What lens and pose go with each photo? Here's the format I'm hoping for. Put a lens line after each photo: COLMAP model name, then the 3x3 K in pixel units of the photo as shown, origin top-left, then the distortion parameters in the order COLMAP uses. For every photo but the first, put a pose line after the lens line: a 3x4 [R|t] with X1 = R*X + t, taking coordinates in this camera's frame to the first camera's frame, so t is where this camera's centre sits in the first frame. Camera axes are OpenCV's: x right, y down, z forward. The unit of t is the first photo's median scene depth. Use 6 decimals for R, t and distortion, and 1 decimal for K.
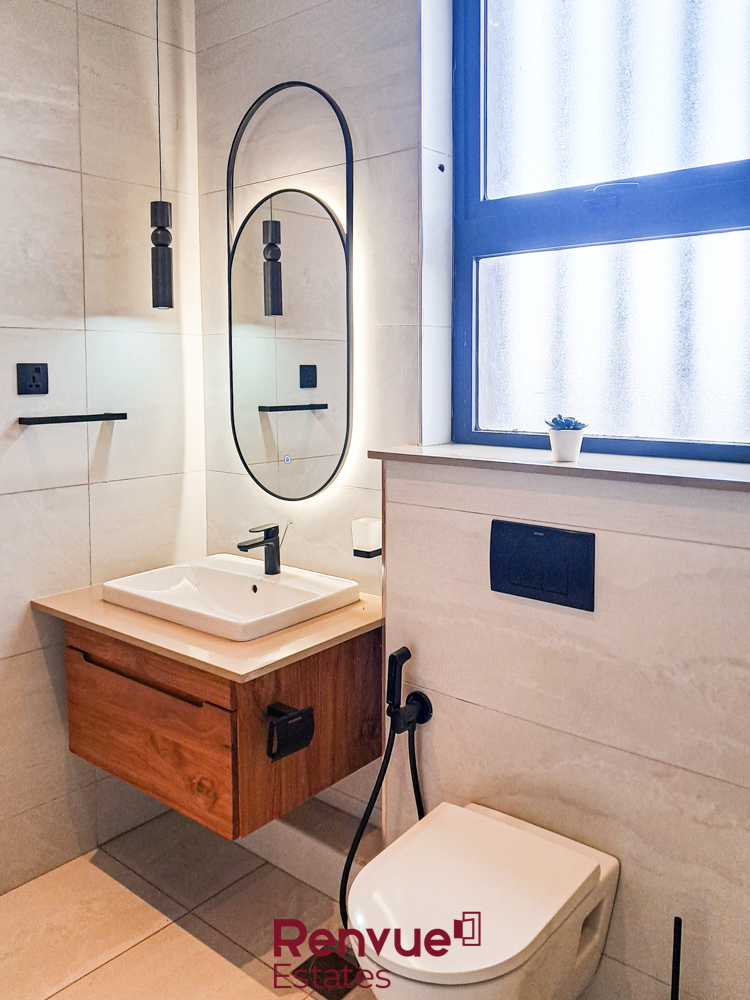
lens RADIAL K [[797.4, 0, 375.1], [0, 797.4, 496.9], [0, 0, 1]] dist [0.013358, 0.004984]
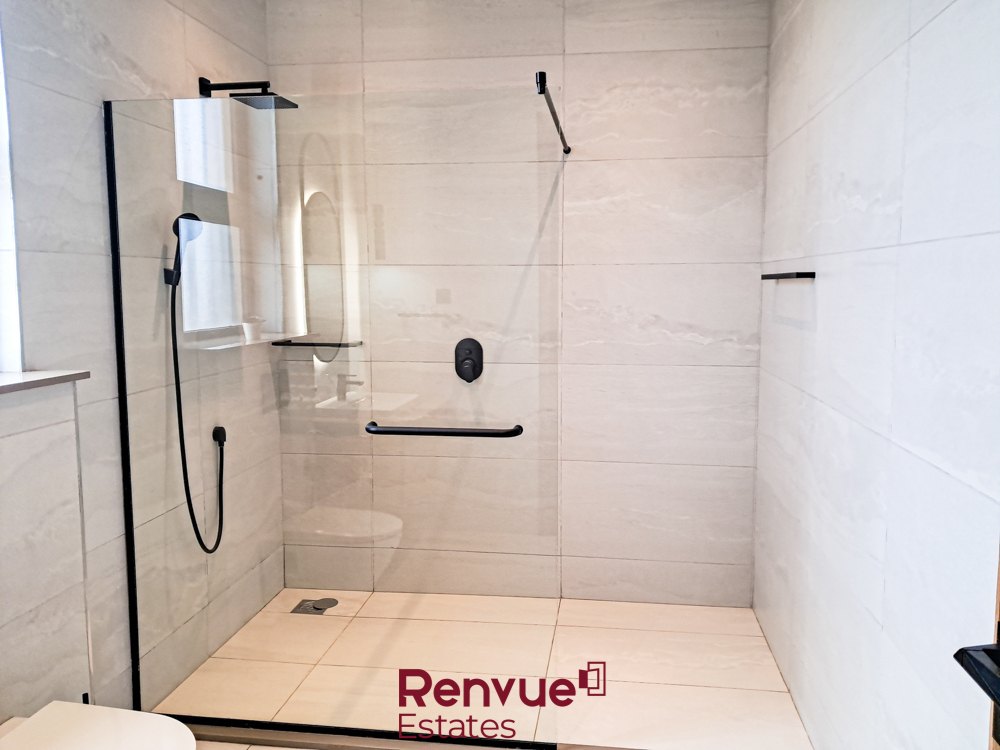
lens RADIAL K [[797.4, 0, 500.8], [0, 797.4, 375.2], [0, 0, 1]] dist [0.013358, 0.004984]
pose [[-0.526510, -0.096679, 0.844654, -1.103832], [0.111405, 0.977101, 0.181282, -0.183257], [-0.842838, 0.189546, -0.503683, 0.975907]]
